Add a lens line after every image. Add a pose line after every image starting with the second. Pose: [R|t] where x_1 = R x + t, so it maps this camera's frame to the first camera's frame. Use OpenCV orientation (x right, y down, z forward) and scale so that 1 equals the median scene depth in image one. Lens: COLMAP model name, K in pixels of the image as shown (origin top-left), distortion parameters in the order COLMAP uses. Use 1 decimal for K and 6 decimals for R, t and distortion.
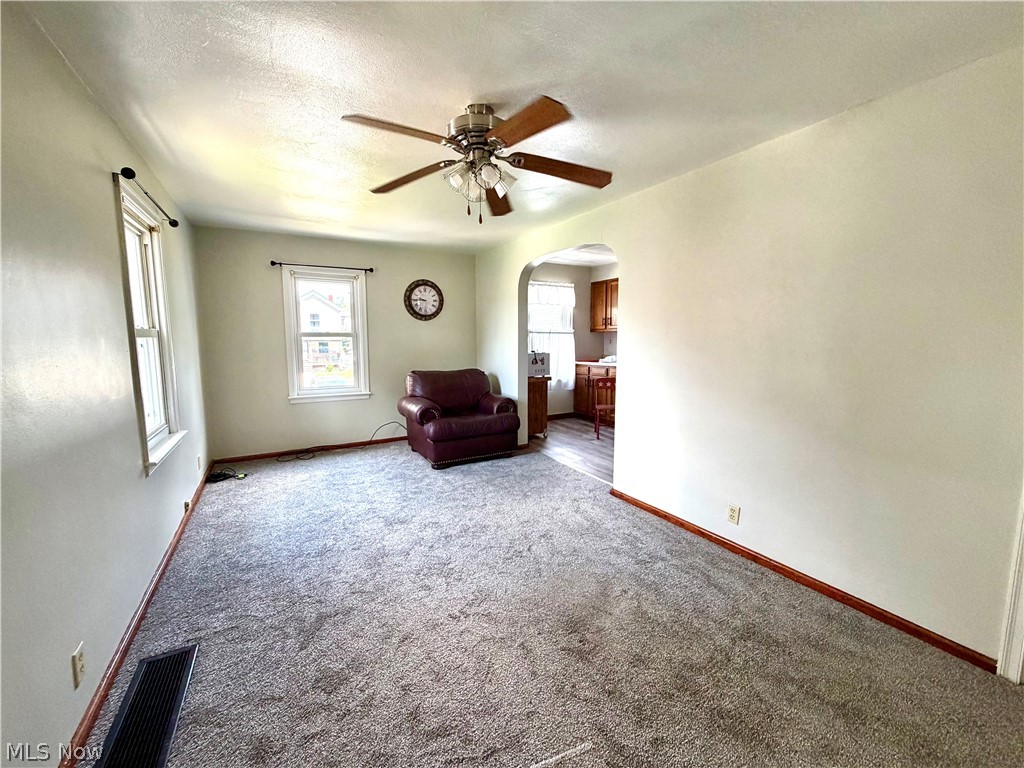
lens RADIAL K [[409.5, 0, 514.0], [0, 409.5, 380.7], [0, 0, 1]] dist [0.002897, 0.000412]
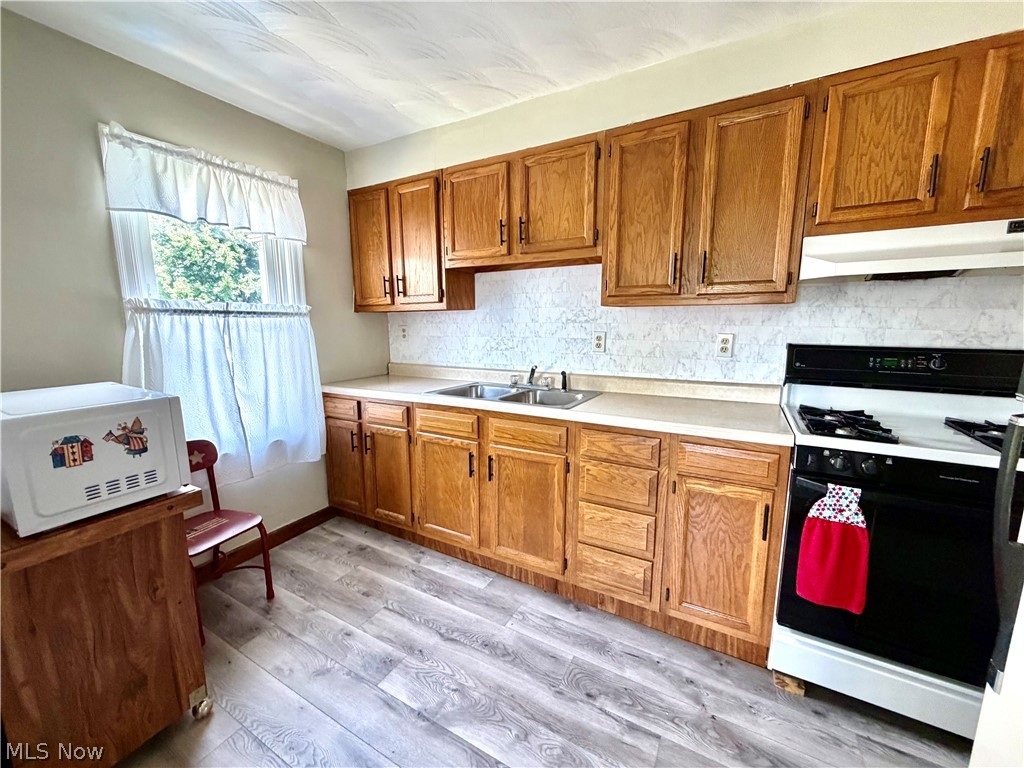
lens RADIAL K [[409.5, 0, 510.9], [0, 409.5, 381.5], [0, 0, 1]] dist [0.002897, 0.000412]
pose [[0.860092, -0.079776, 0.503863, 0.111928], [0.060678, 0.996683, 0.054226, -0.064202], [-0.506518, -0.016066, 0.862080, 0.583503]]
